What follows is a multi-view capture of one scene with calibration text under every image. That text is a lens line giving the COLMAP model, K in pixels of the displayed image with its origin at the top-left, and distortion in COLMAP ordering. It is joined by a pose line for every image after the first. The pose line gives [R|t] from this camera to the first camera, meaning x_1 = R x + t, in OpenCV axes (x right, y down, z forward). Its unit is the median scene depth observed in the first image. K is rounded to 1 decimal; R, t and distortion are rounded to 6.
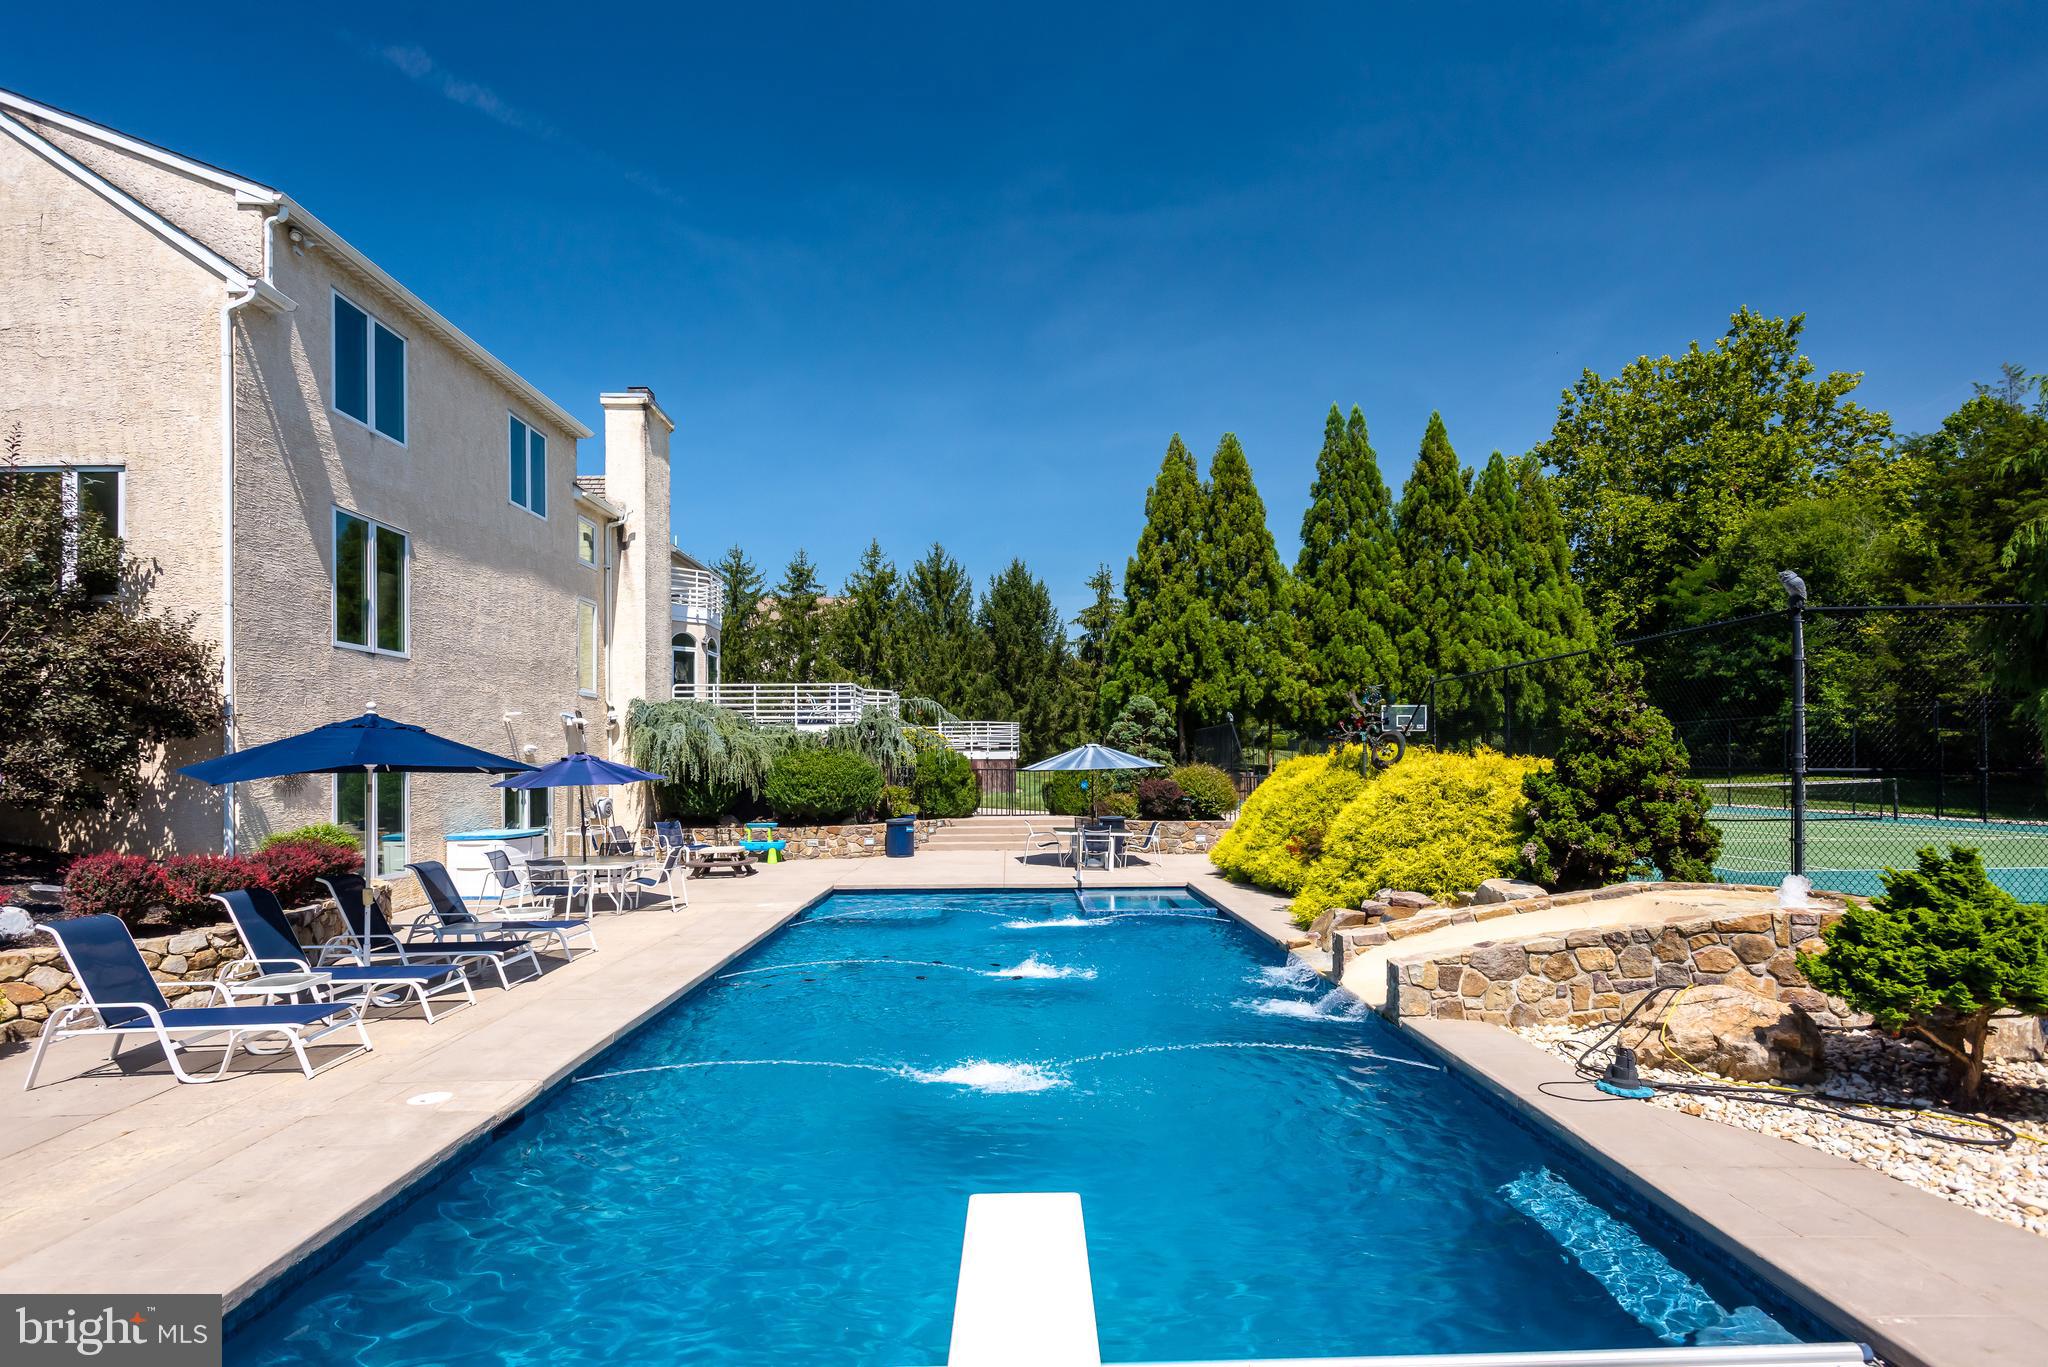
lens RADIAL K [[1010.7, 0, 1032.8], [0, 1010.7, 753.9], [0, 0, 1]] dist [0.000847, 0.000365]
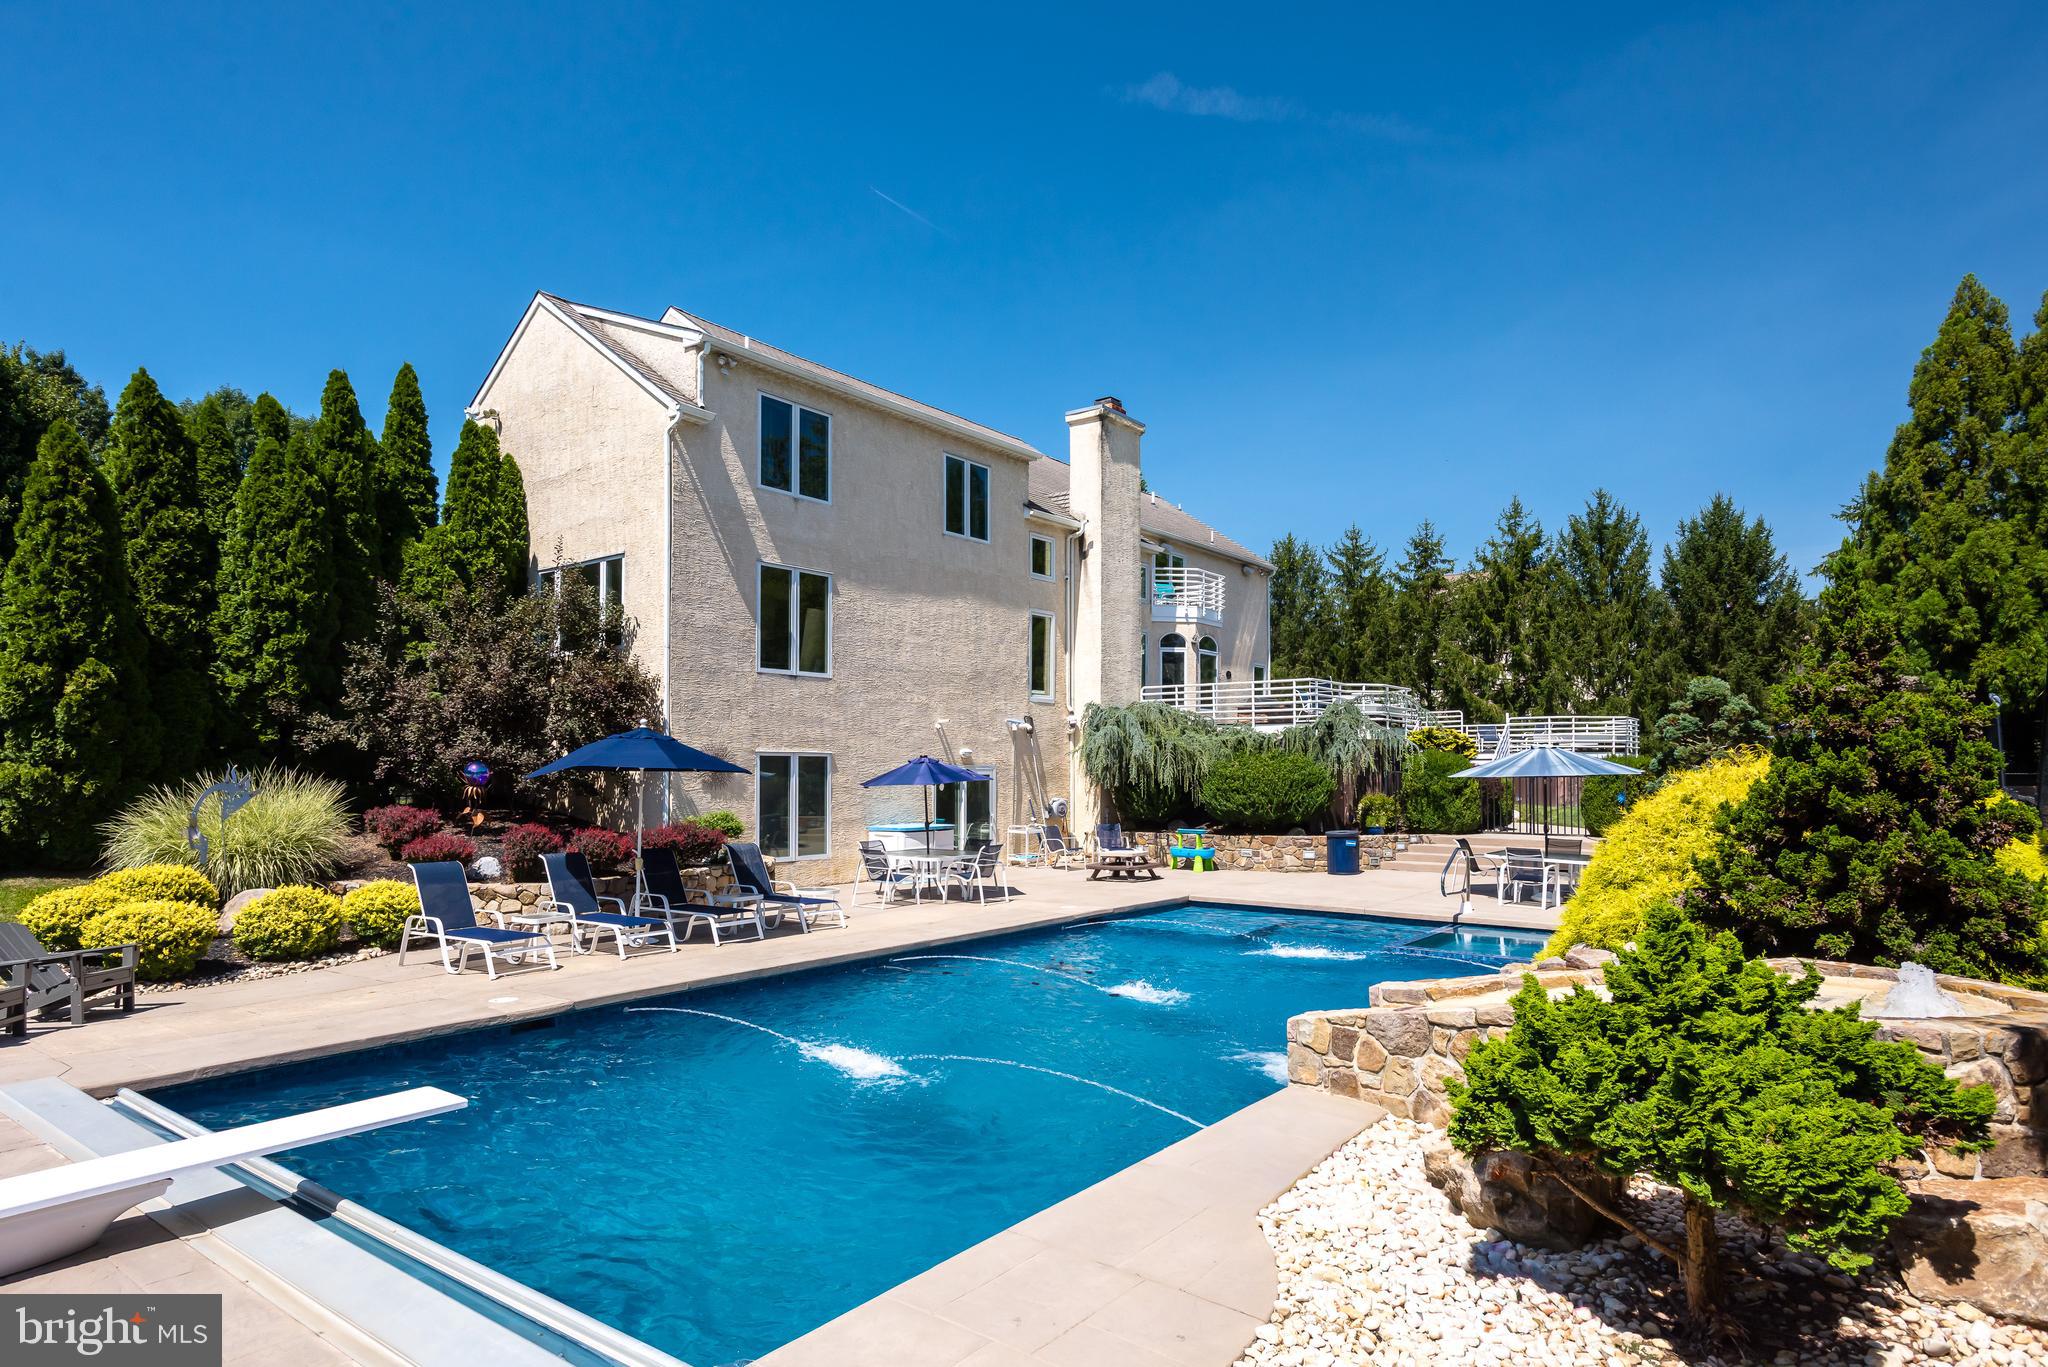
lens RADIAL K [[1145.7, 0, 1033.0], [0, 1145.7, 736.0], [0, 0, 1]] dist [0.010256, 0.000235]
pose [[0.784310, -0.011083, -0.620270, 0.140730], [0.000204, 0.999845, -0.017607, -0.000369], [0.620369, 0.013683, 0.784191, 0.026147]]
